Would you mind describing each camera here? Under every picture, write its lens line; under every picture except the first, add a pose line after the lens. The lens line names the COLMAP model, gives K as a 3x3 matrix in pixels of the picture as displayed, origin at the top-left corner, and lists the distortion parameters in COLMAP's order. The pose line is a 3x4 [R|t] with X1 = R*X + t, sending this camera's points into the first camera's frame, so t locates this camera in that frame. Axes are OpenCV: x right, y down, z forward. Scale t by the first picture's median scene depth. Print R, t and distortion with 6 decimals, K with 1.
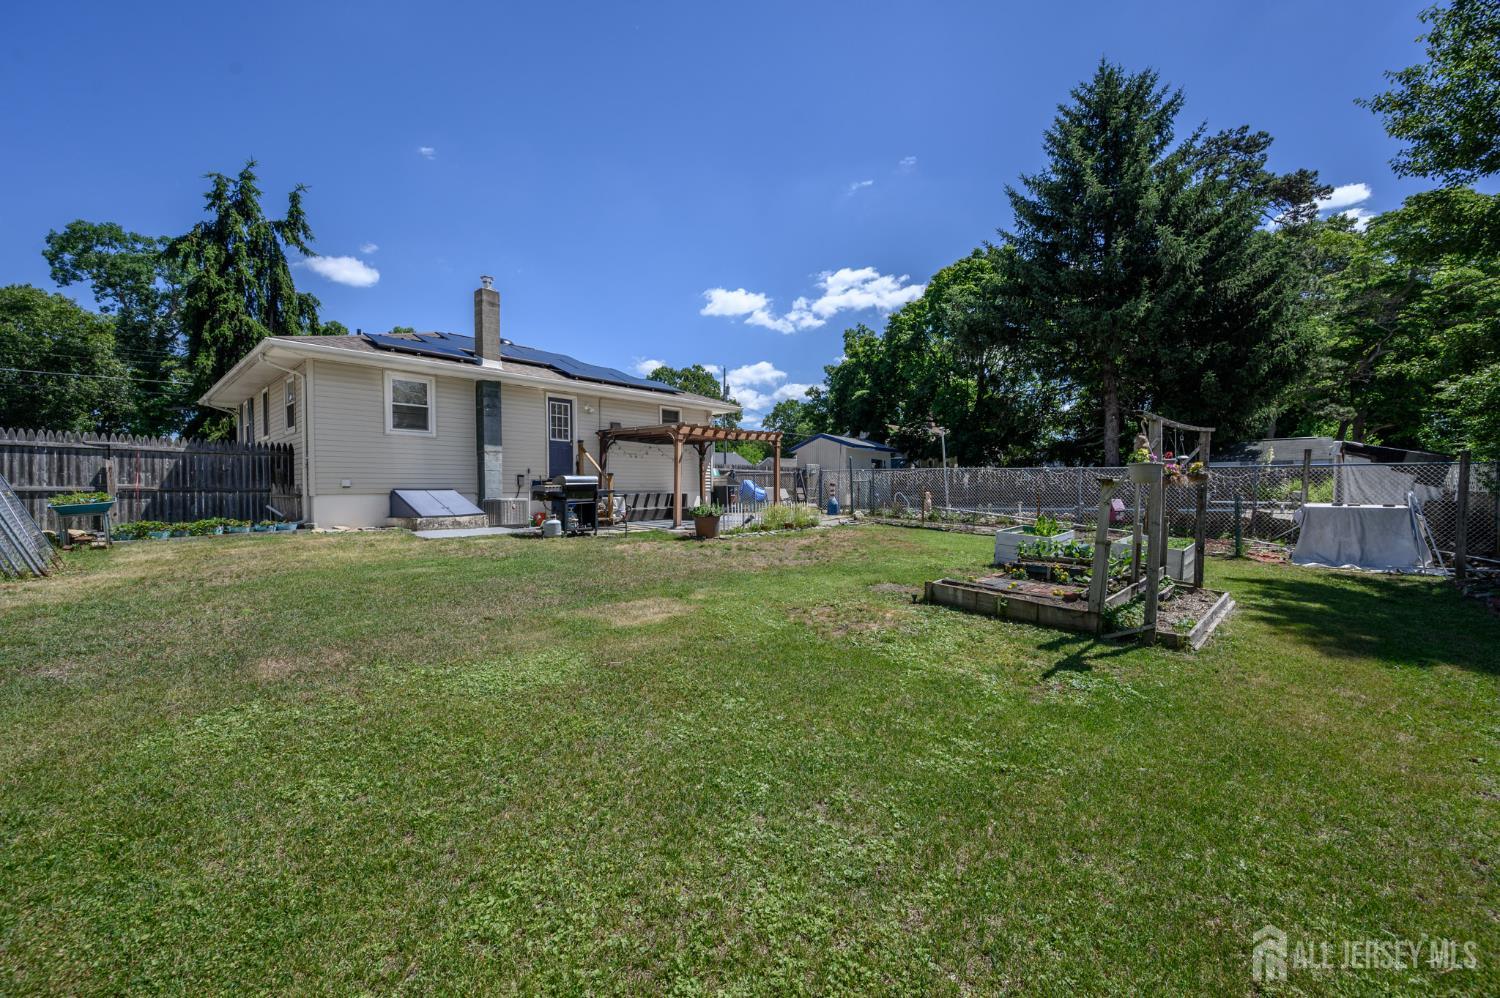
lens RADIAL K [[588.3, 0, 748.2], [0, 588.3, 498.4], [0, 0, 1]] dist [-0.000433, -0.000427]
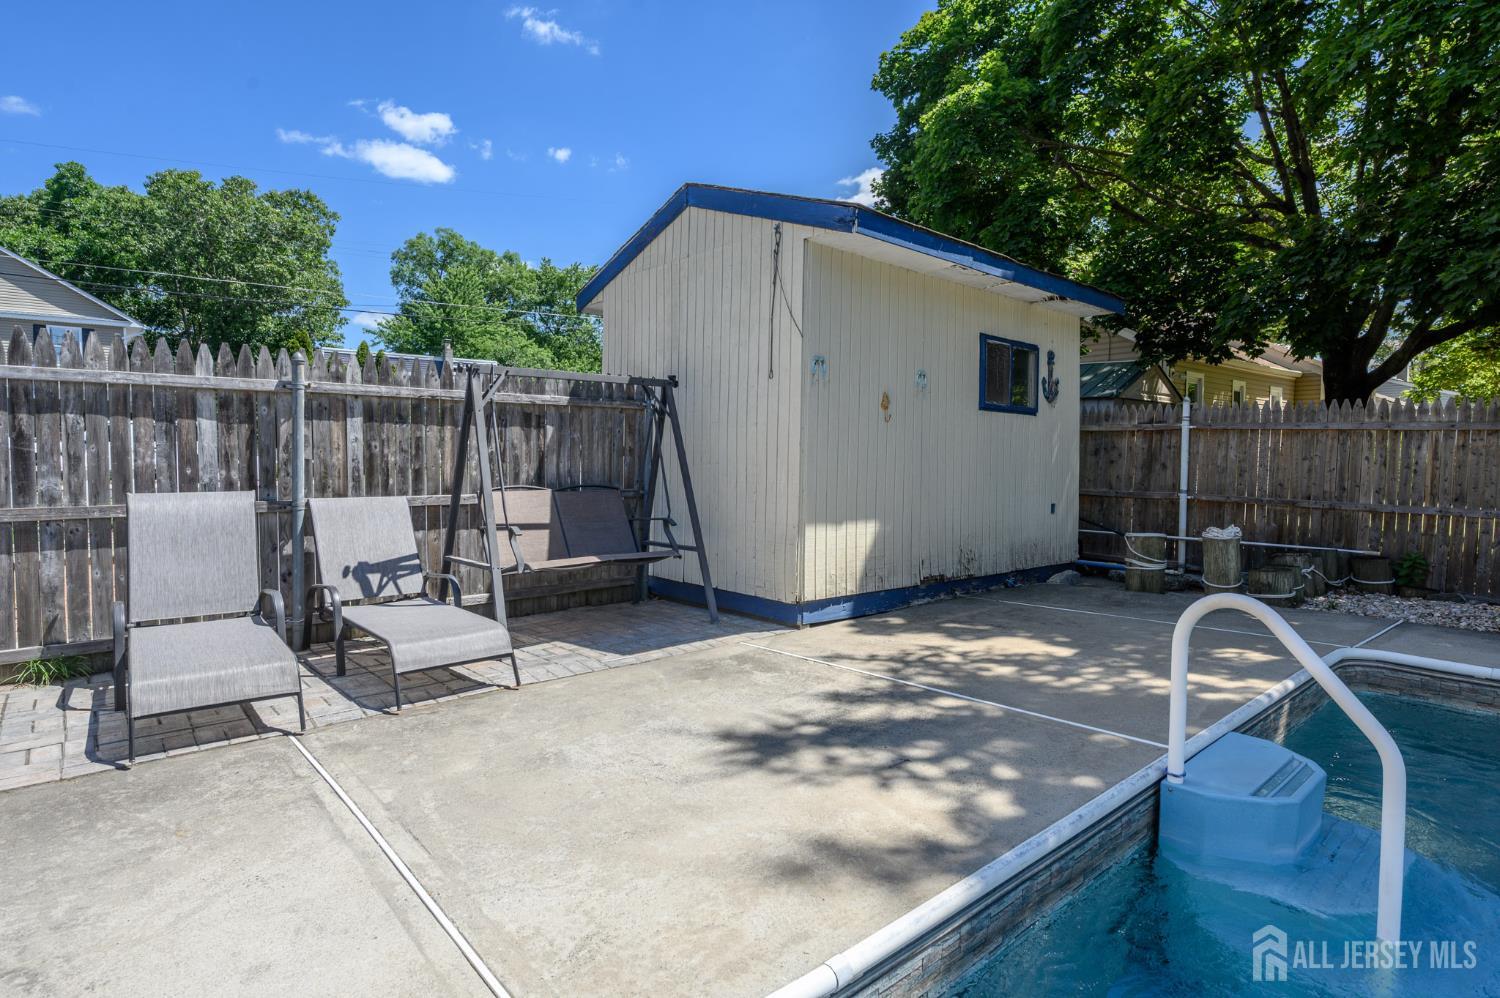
lens RADIAL K [[789.7, 0, 746.4], [0, 789.7, 481.4], [0, 0, 1]] dist [-0.002392, -0.000985]
pose [[0.992619, 0.014985, -0.120348, 0.298017], [-0.012451, 0.999685, 0.021778, -0.044342], [0.120636, -0.020119, 0.992493, 1.302941]]
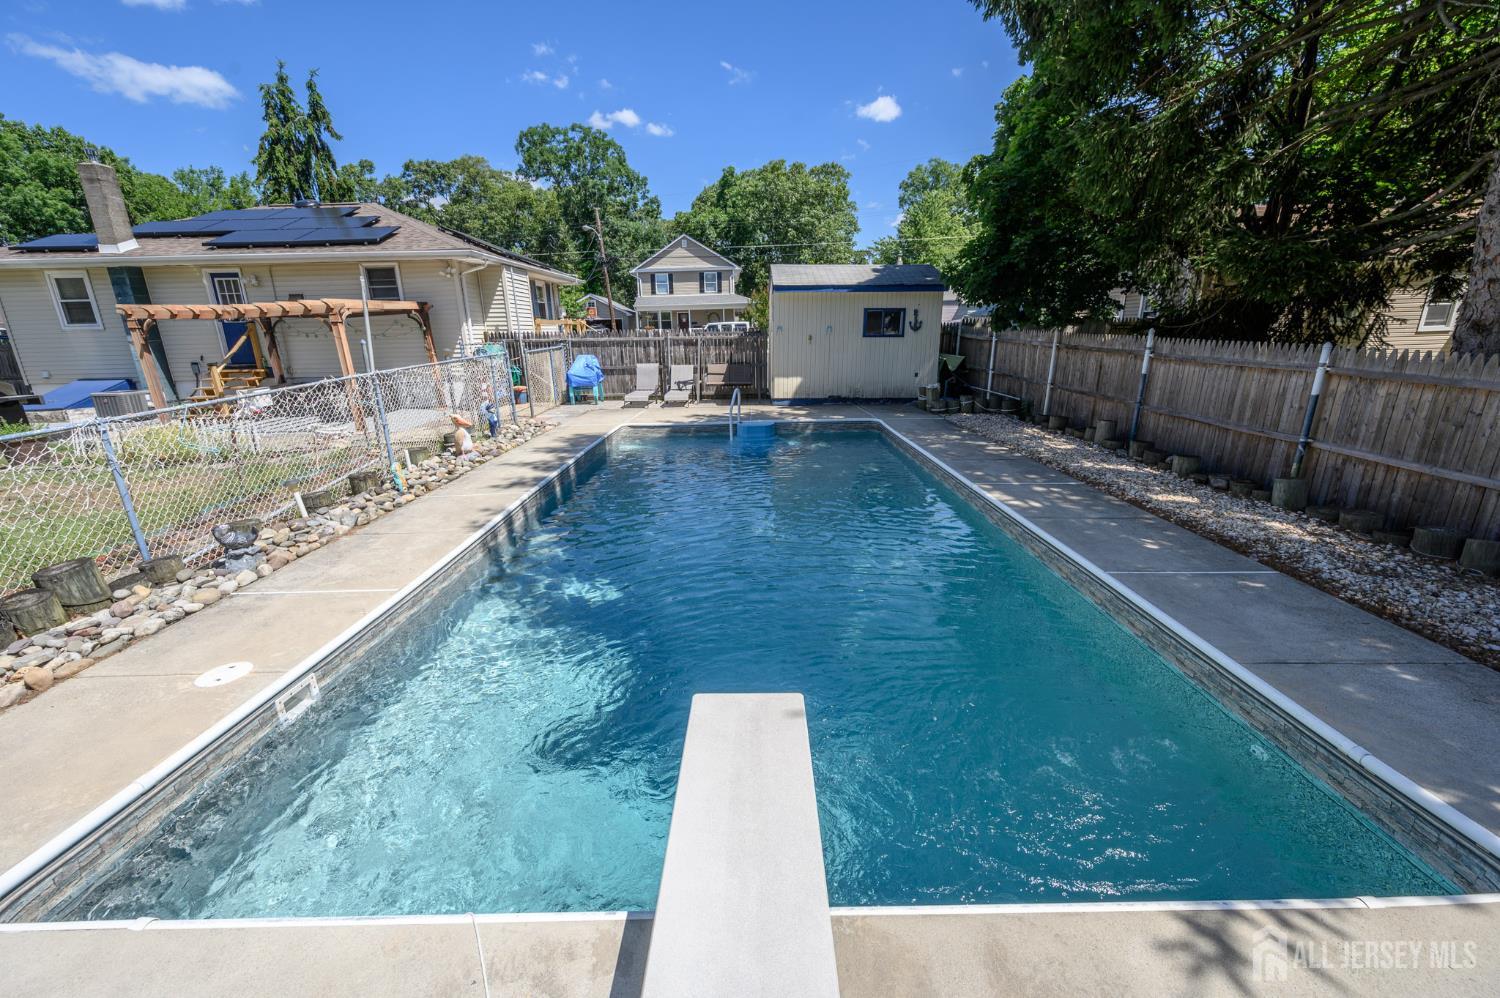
lens RADIAL K [[591.6, 0, 750.6], [0, 591.6, 496.7], [0, 0, 1]] dist [-0.000065, 0.000297]
pose [[0.669405, 0.202969, -0.714633, 0.968926], [0.002834, 0.961249, 0.275667, -0.092354], [0.742892, -0.186558, 0.642890, 0.991868]]
